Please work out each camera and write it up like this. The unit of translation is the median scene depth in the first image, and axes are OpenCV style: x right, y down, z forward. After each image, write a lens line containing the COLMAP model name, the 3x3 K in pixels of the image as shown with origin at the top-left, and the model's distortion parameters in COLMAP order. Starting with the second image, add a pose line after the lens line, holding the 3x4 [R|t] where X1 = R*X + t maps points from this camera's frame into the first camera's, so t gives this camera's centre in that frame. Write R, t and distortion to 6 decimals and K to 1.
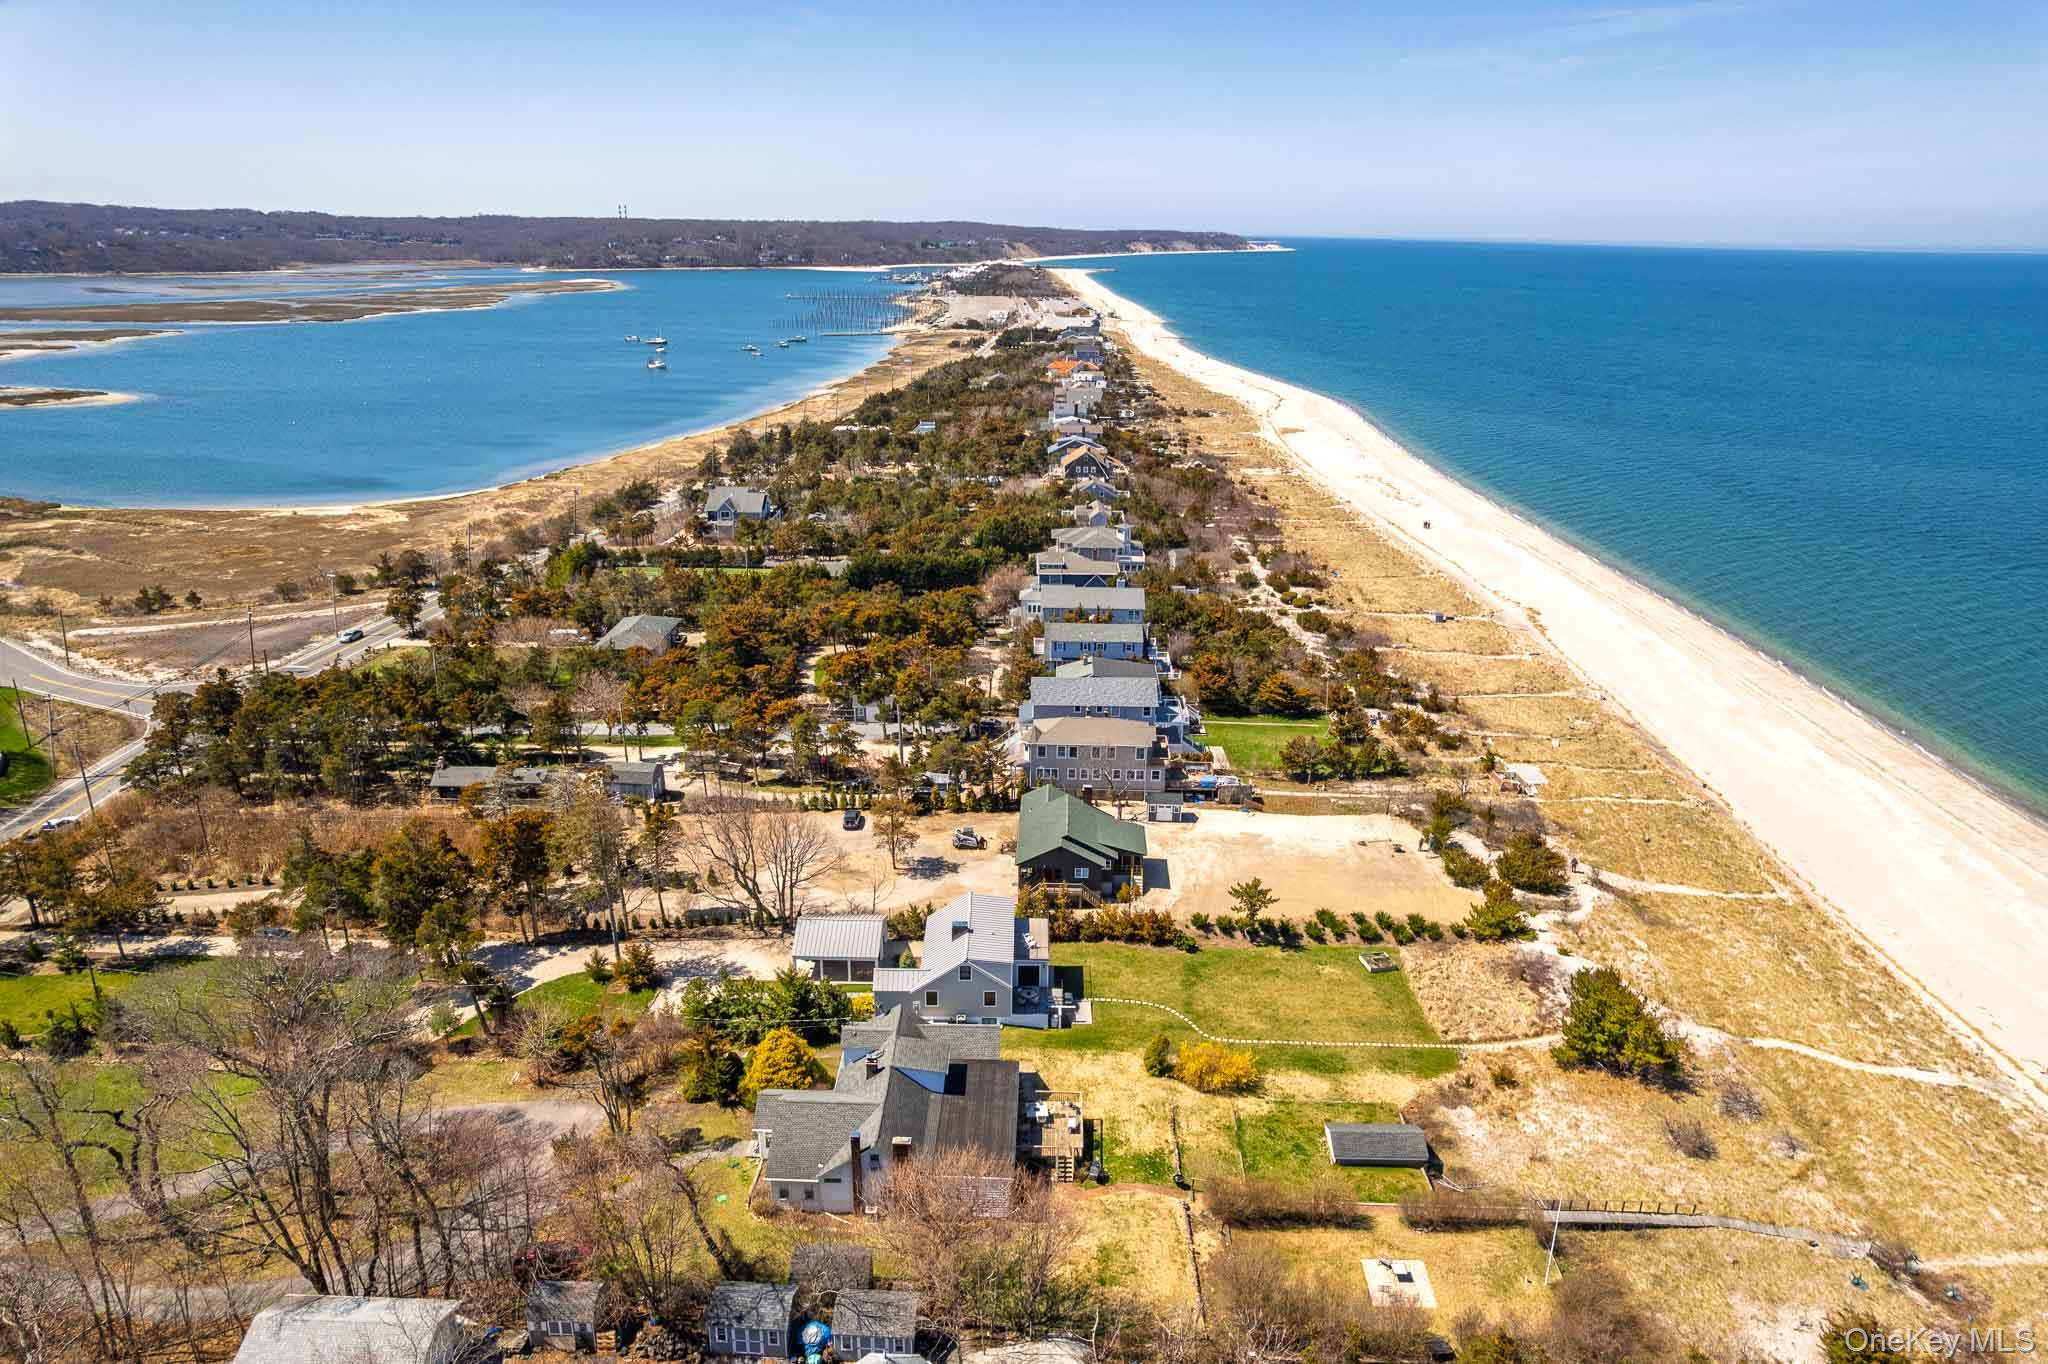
lens RADIAL K [[1310.5, 0, 1031.7], [0, 1310.5, 705.4], [0, 0, 1]] dist [-0.080064, 0.070987]
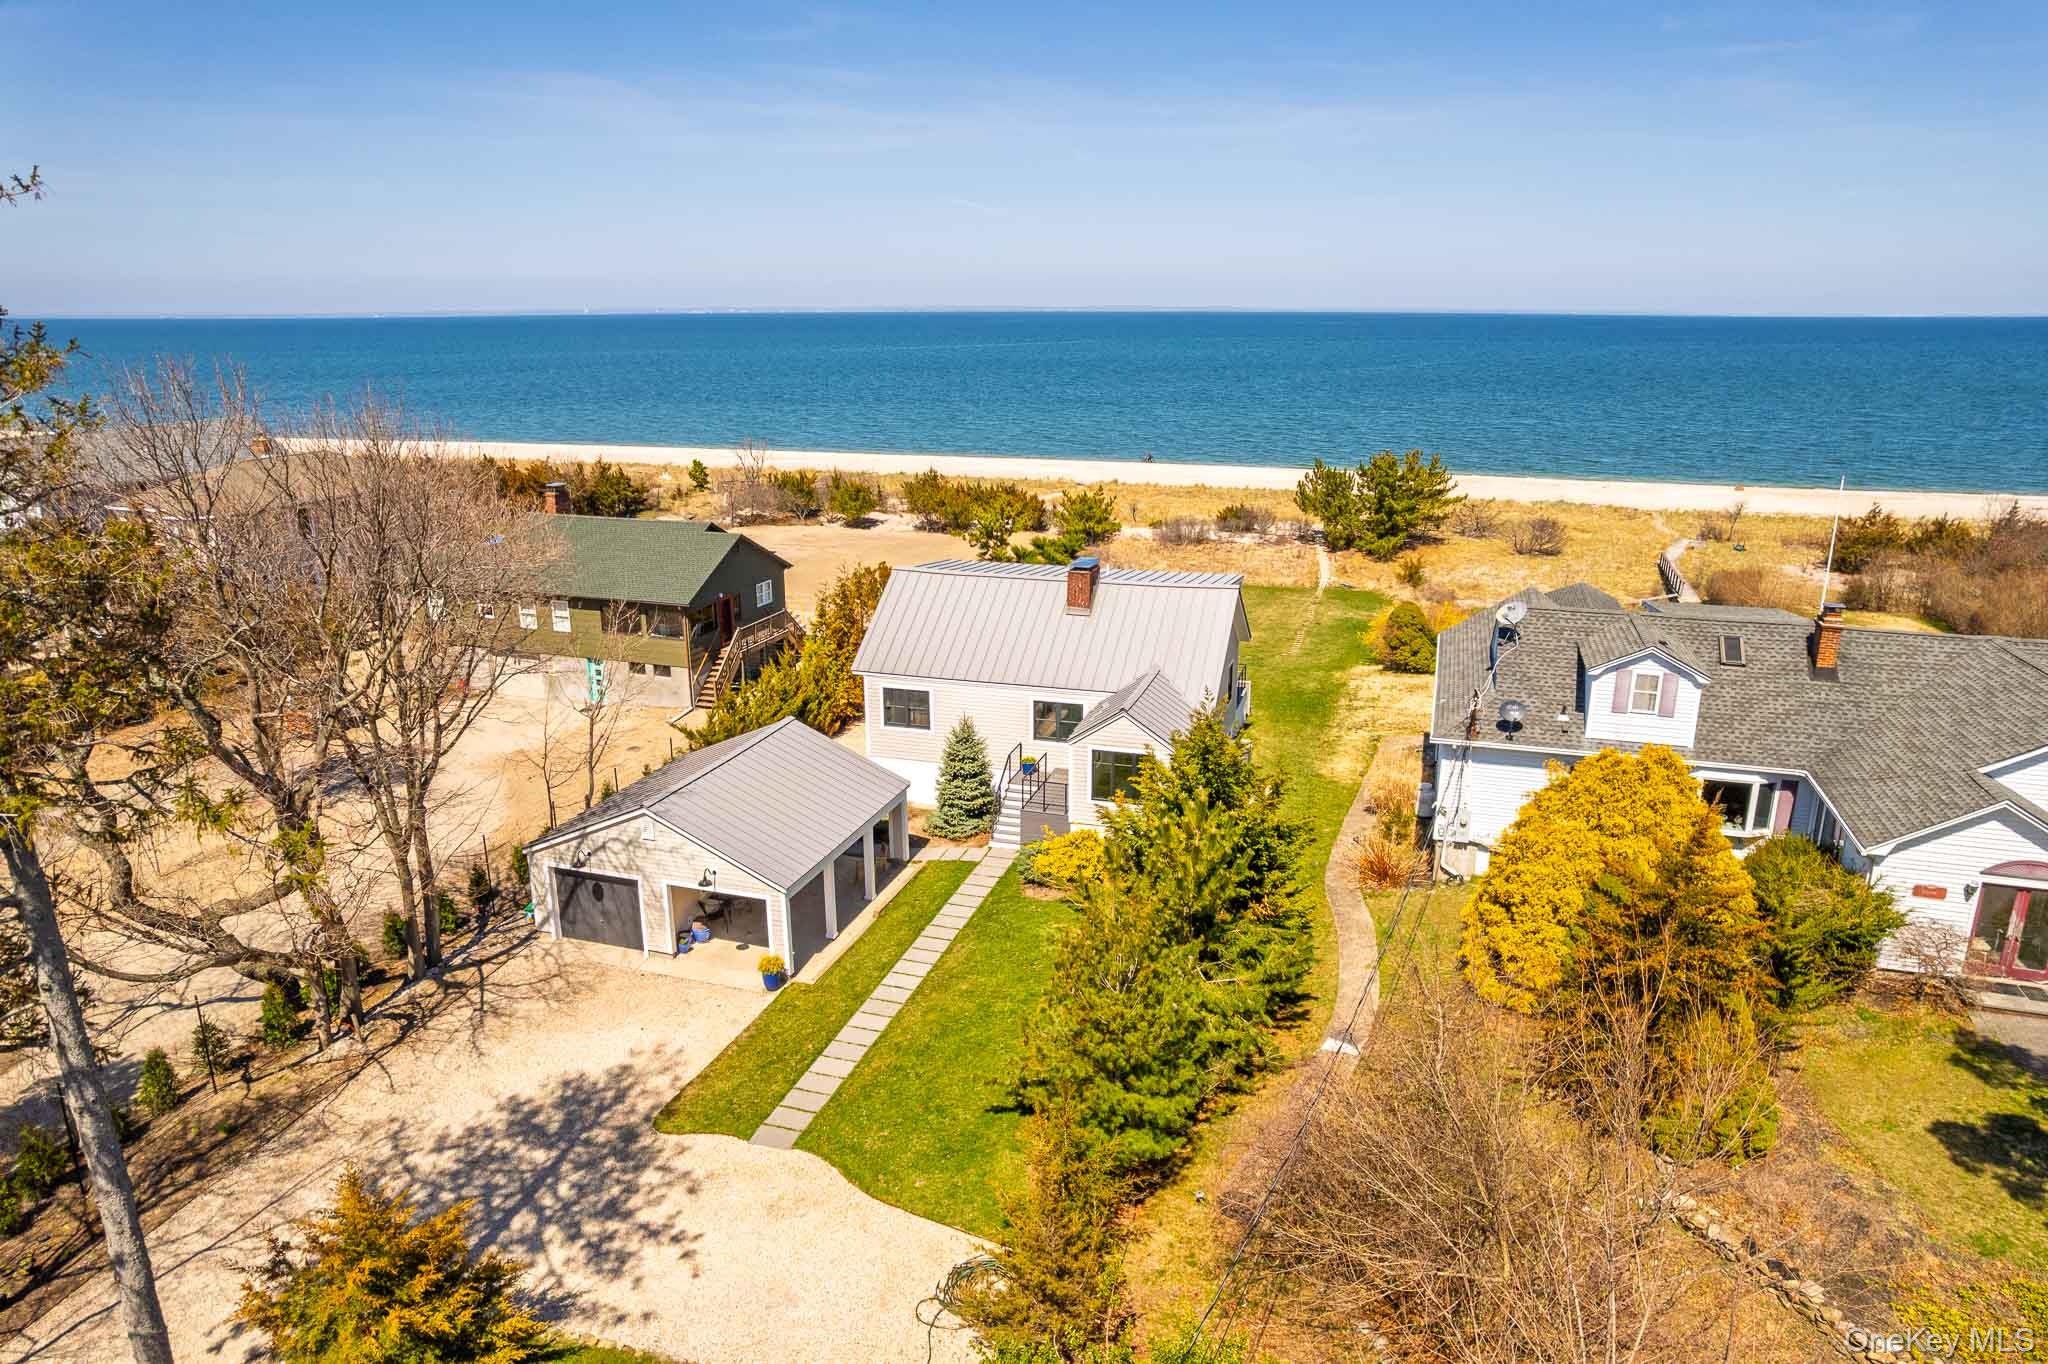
lens RADIAL K [[1310.5, 0, 1031.7], [0, 1310.5, 705.4], [0, 0, 1]] dist [-0.080064, 0.070987]
pose [[0.288076, -0.285488, 0.914062, -0.299565], [0.331488, 0.925242, 0.184508, 0.091996], [-0.898403, 0.249849, 0.361176, 0.627564]]
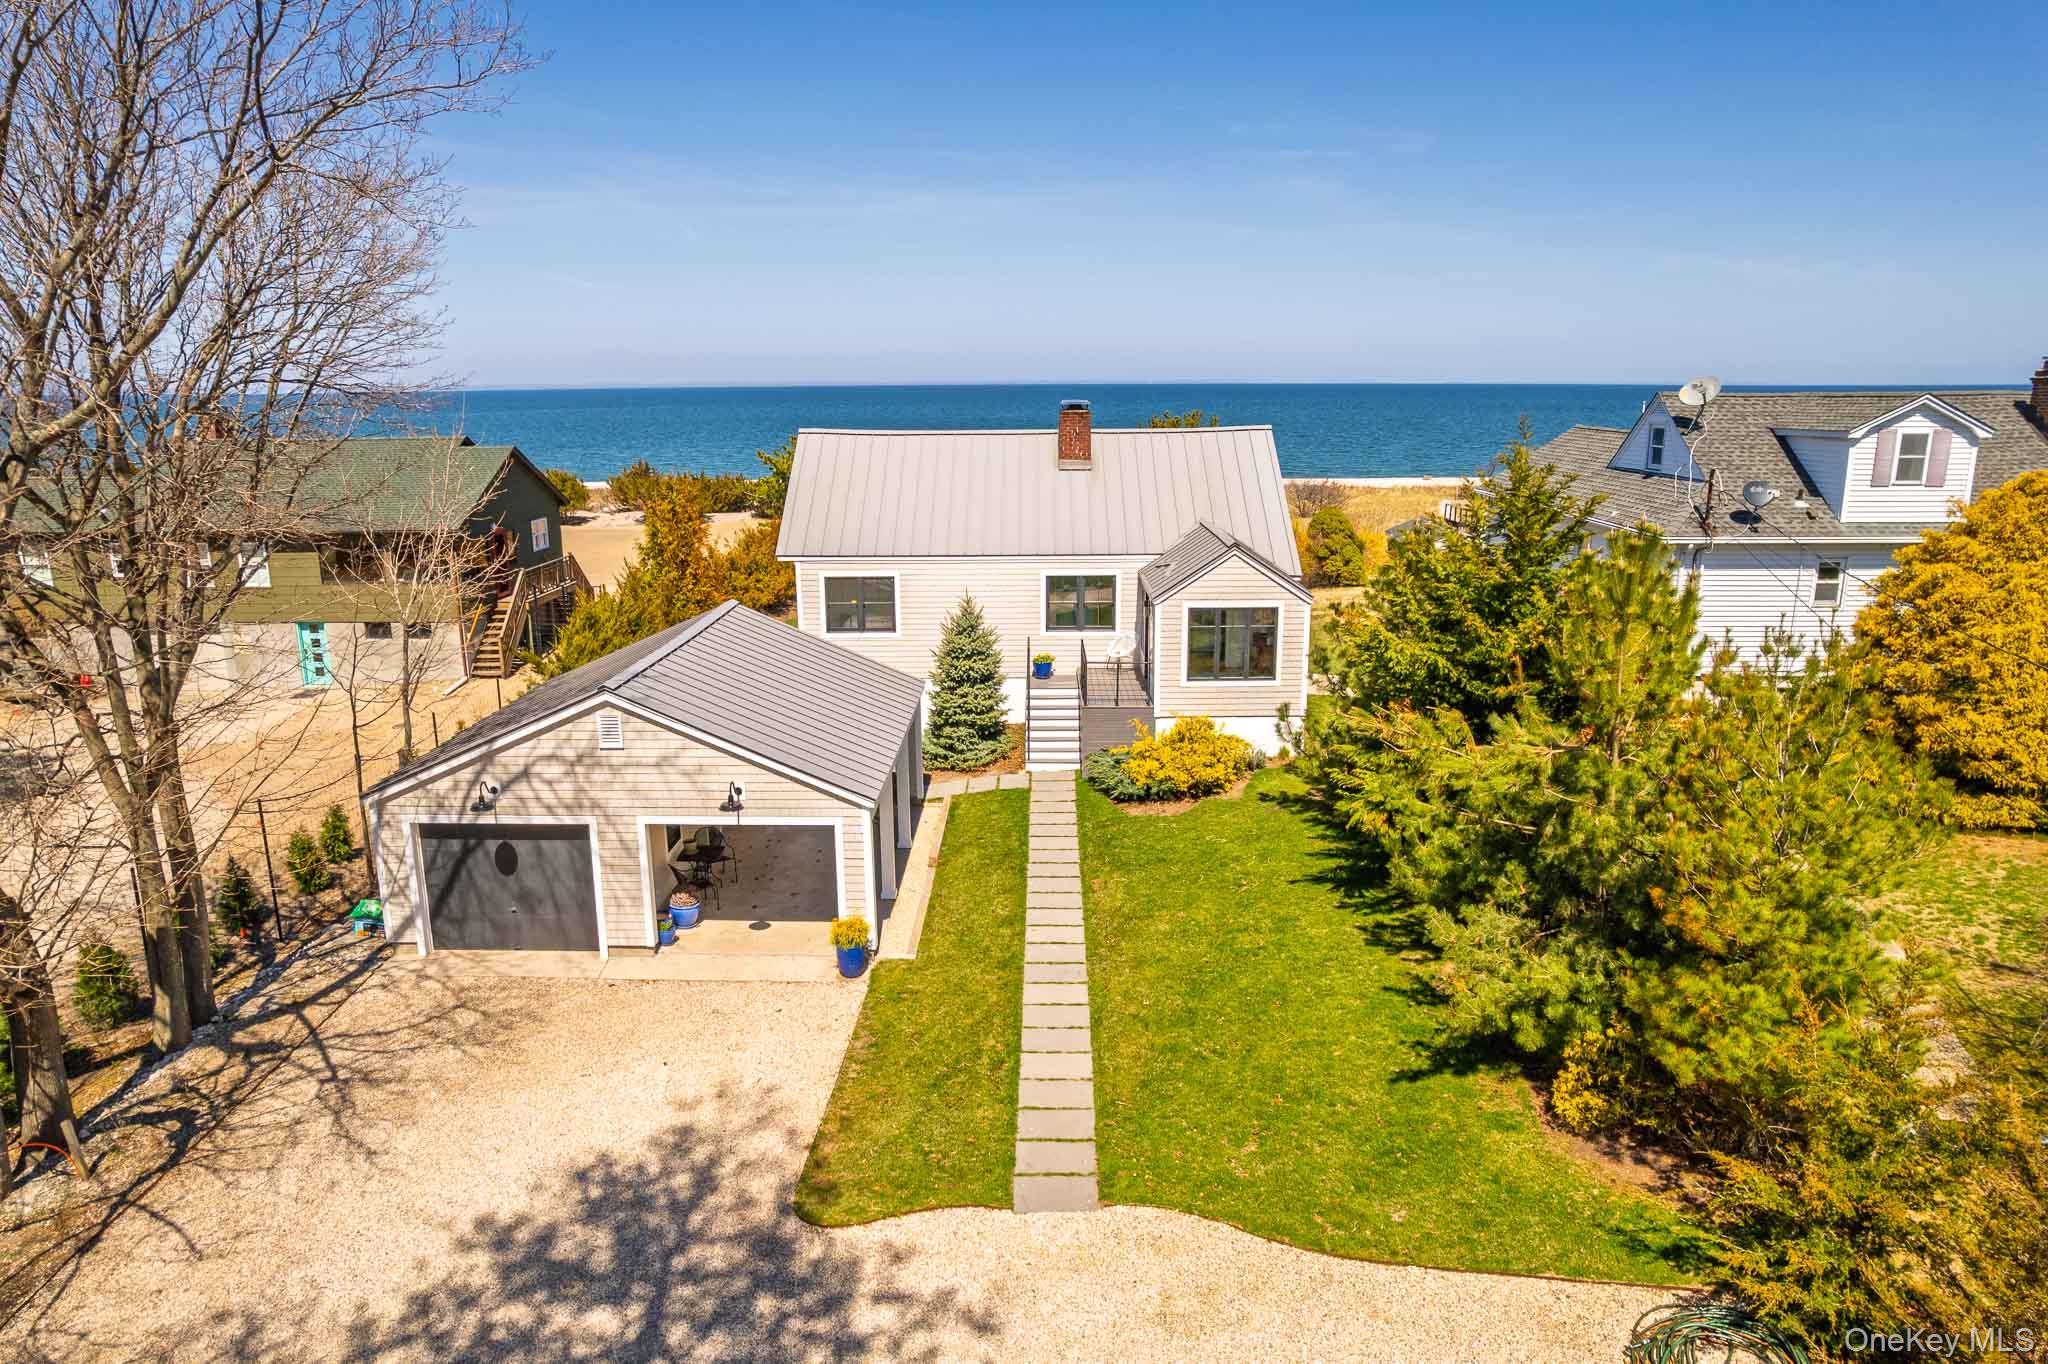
lens RADIAL K [[1310.5, 0, 1031.7], [0, 1310.5, 705.4], [0, 0, 1]] dist [-0.080064, 0.070987]
pose [[-0.002017, -0.247372, 0.968919, -0.250504], [0.348647, 0.907951, 0.232532, 0.111415], [-0.937252, 0.338279, 0.084414, 0.713871]]
